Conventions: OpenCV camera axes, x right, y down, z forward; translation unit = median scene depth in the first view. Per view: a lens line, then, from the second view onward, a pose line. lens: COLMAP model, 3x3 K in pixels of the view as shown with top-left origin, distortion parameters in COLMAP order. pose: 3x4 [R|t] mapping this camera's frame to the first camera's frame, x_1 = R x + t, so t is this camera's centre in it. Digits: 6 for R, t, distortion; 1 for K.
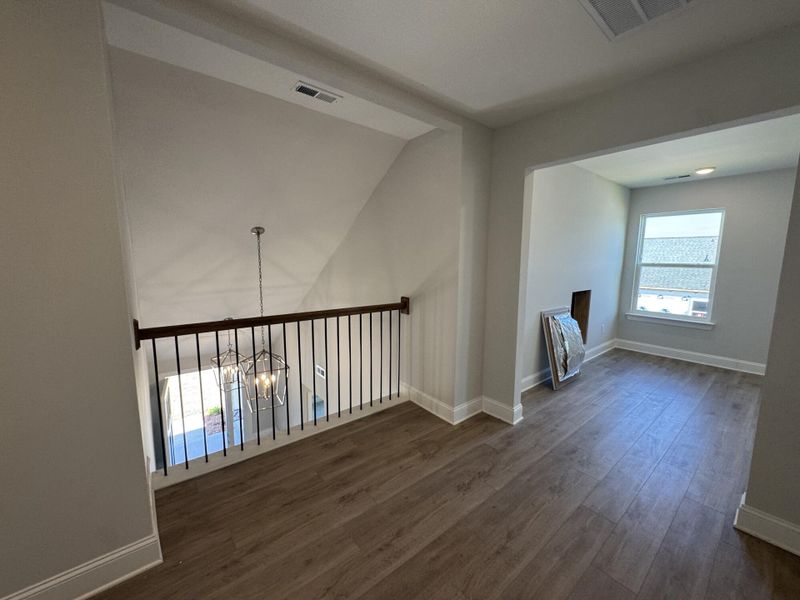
lens RADIAL K [[318.9, 0, 402.8], [0, 318.9, 300.3], [0, 0, 1]] dist [-0.001297, -0.000370]
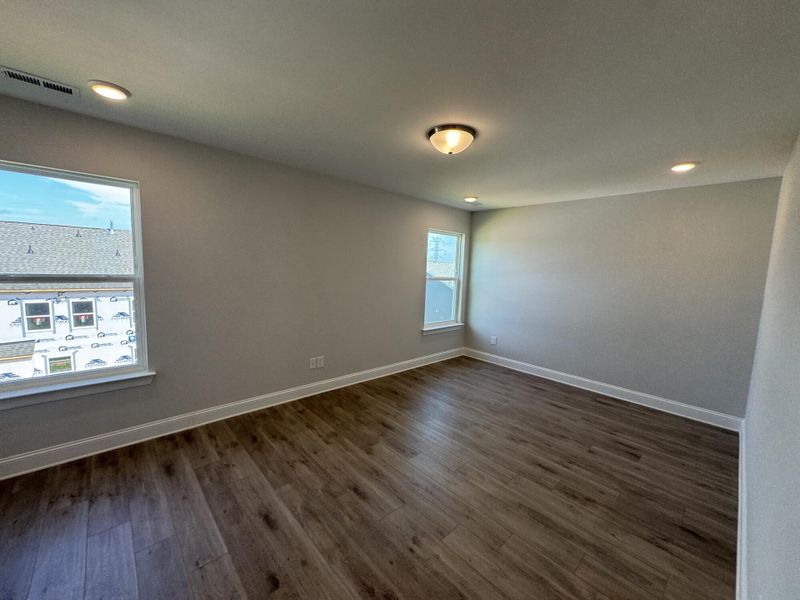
lens RADIAL K [[318.9, 0, 400.3], [0, 318.9, 301.4], [0, 0, 1]] dist [-0.001297, -0.000370]
pose [[-0.061307, -0.122384, 0.990587, 0.356800], [0.089915, 0.987742, 0.127598, -0.100493], [-0.994061, 0.096892, -0.049551, 0.551217]]
